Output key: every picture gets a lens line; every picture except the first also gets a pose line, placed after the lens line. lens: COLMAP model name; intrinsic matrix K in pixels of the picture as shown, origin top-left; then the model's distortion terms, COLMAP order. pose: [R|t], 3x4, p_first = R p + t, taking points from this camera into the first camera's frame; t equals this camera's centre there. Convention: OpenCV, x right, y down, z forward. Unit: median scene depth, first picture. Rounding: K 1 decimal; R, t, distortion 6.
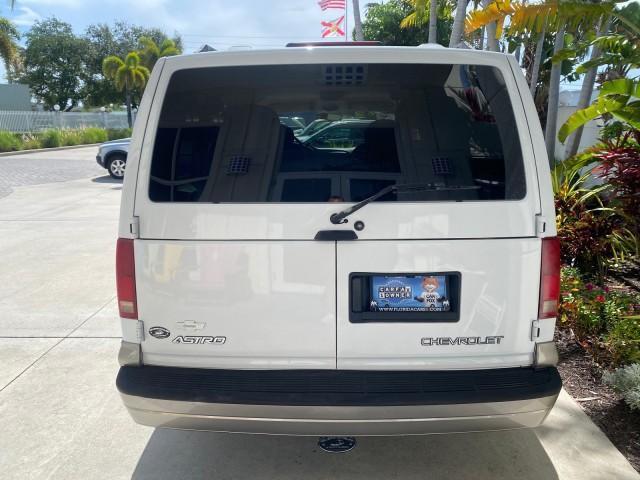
lens RADIAL K [[485.0, 0, 318.0], [0, 485.0, 233.3], [0, 0, 1]] dist [0.003573, 0.000951]
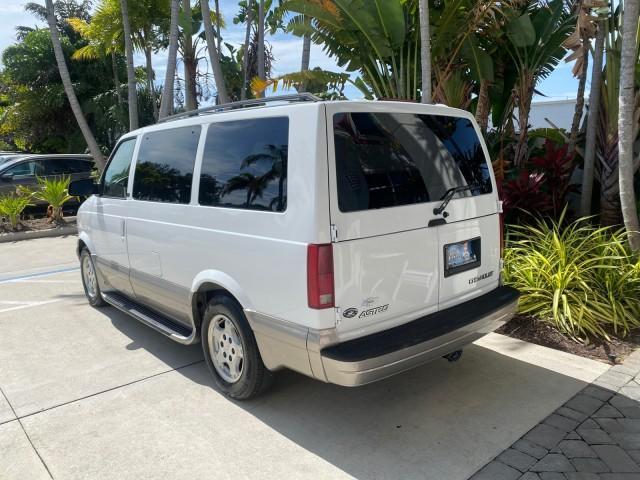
lens RADIAL K [[494.4, 0, 319.0], [0, 494.4, 236.9], [0, 0, 1]] dist [0.001927, -0.004533]
pose [[0.742923, -0.112730, 0.659817, -0.488621], [0.157268, 0.987521, -0.008357, 0.001547], [-0.650640, 0.109977, 0.751380, 0.019230]]
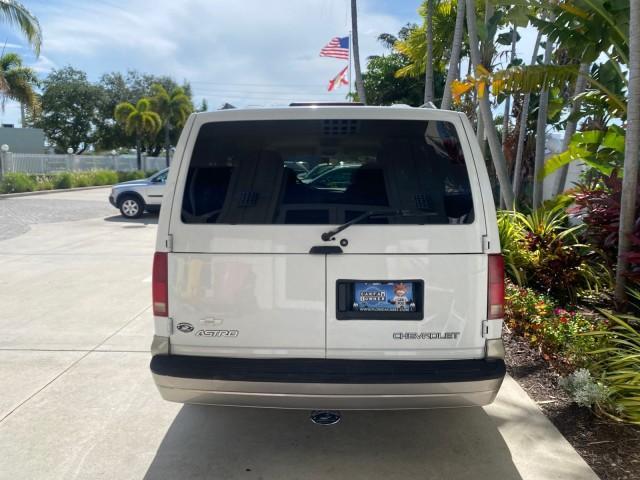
lens RADIAL K [[486.2, 0, 317.3], [0, 486.2, 241.0], [0, 0, 1]] dist [0.003022, -0.000841]
pose [[0.999916, 0.008776, -0.009531, 0.009819], [-0.009454, 0.997242, -0.073616, 0.028125], [0.008859, 0.073700, 0.997241, -0.106947]]
